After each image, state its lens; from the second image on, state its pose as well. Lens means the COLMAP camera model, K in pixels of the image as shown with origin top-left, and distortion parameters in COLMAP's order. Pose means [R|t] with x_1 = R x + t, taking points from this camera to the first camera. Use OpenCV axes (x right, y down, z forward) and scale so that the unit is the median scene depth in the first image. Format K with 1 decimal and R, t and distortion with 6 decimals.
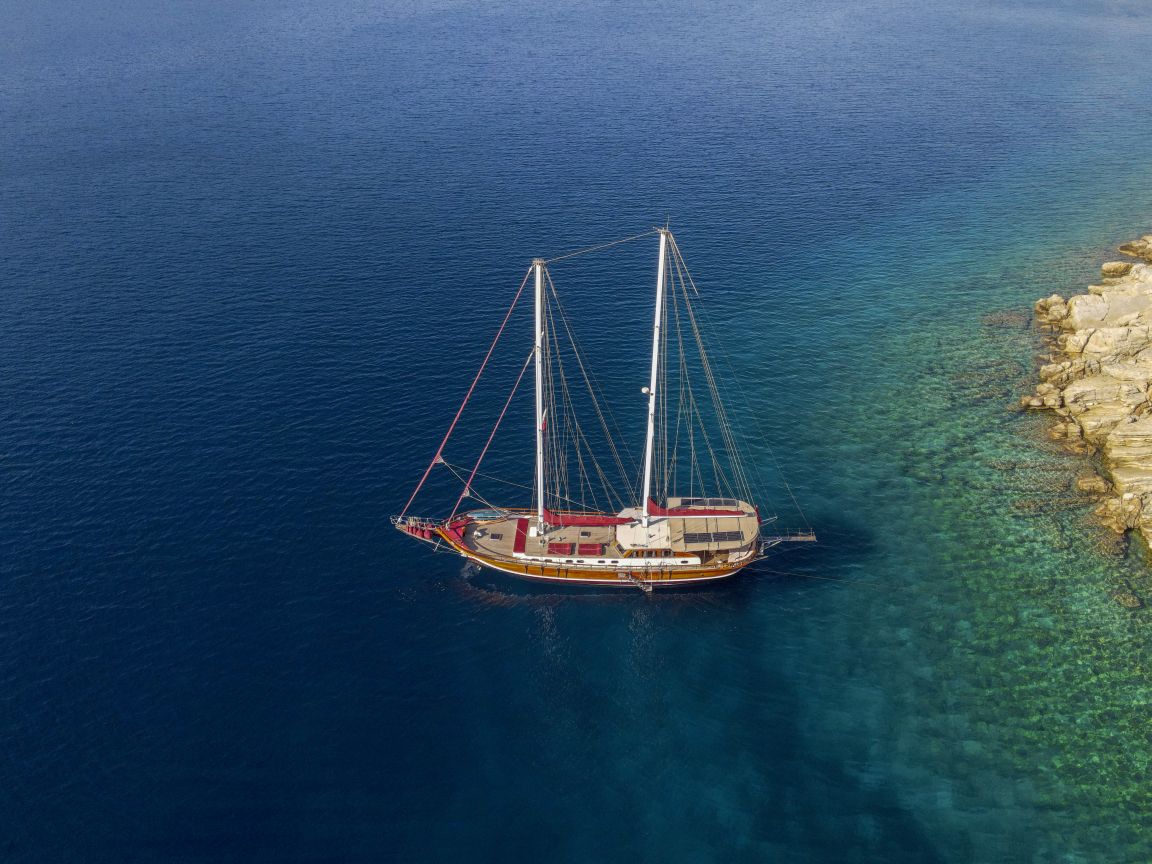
lens RADIAL K [[814.9, 0, 615.5], [0, 814.9, 443.1], [0, 0, 1]] dist [0.000899, 0.000446]
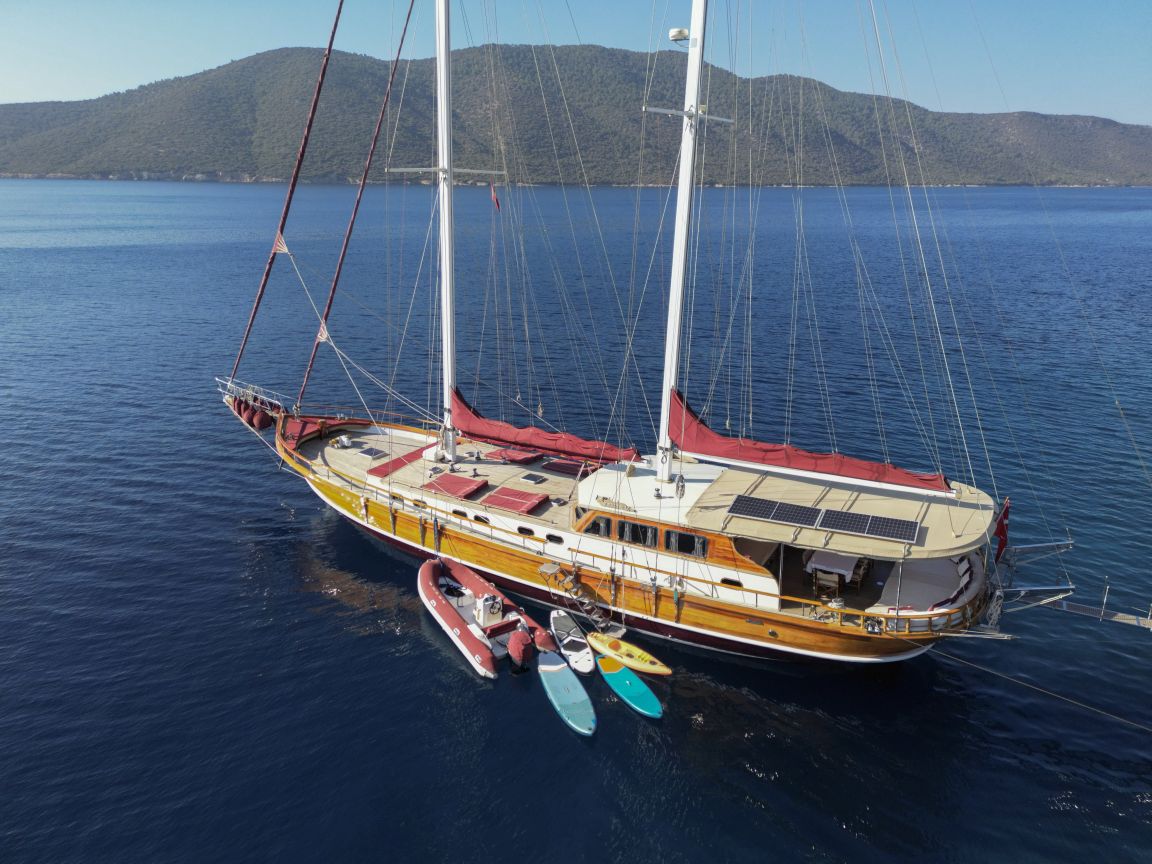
lens RADIAL K [[791.7, 0, 576.0], [0, 791.7, 432.0], [0, 0, 1]] dist [0.045943, -0.064645]
pose [[0.875610, 0.148101, -0.459754, 0.170742], [-0.263472, 0.944206, -0.197628, 0.168326], [0.404834, 0.294177, 0.865777, 0.662224]]
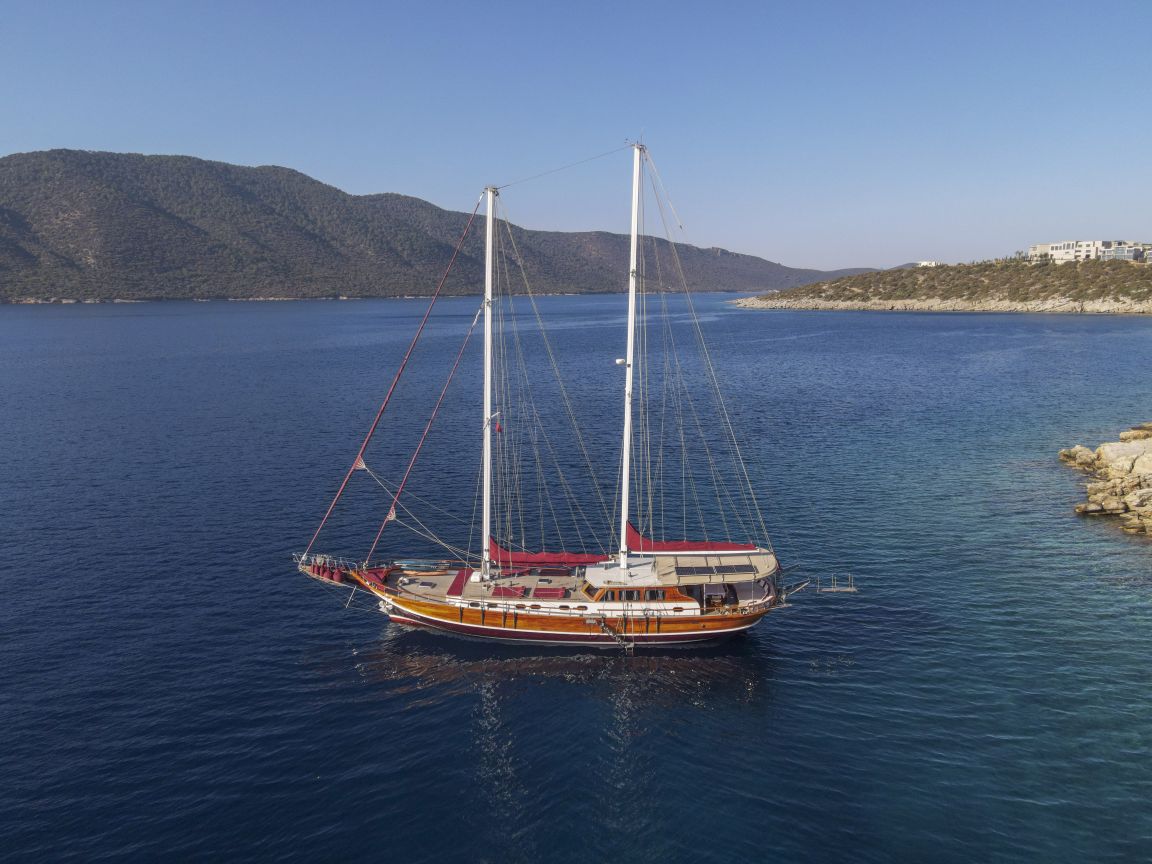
lens RADIAL K [[826.8, 0, 576.0], [0, 826.8, 432.0], [0, 0, 1]] dist [-0.005706, 0.001290]
pose [[0.999190, -0.001875, -0.040193, 0.023333], [-0.013554, 0.924851, -0.380087, 0.280536], [0.037885, 0.380324, 0.924077, 0.251670]]
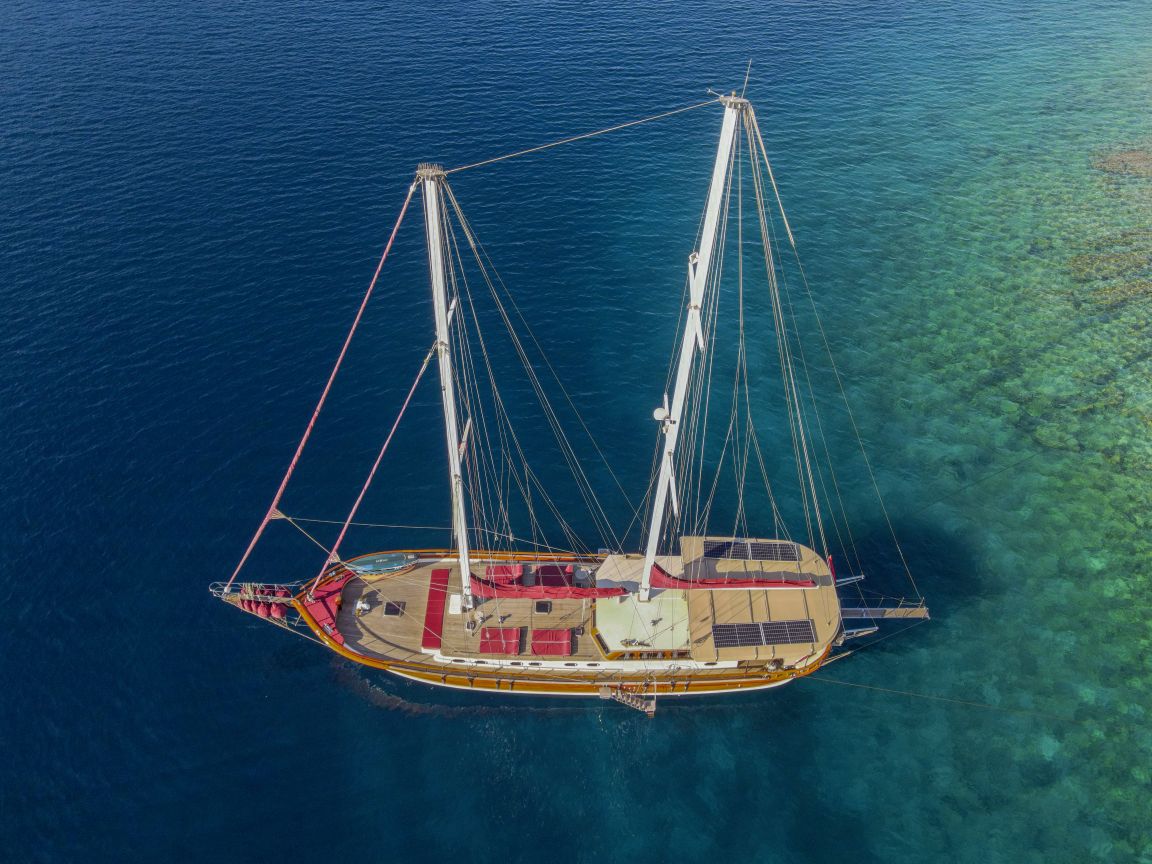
lens RADIAL K [[826.8, 0, 576.0], [0, 826.8, 432.0], [0, 0, 1]] dist [-0.005706, 0.001290]
pose [[0.999988, 0.003852, 0.003051, -0.015946], [-0.004438, 0.974610, 0.223863, -0.152646], [-0.002111, -0.223874, 0.974616, 0.450371]]
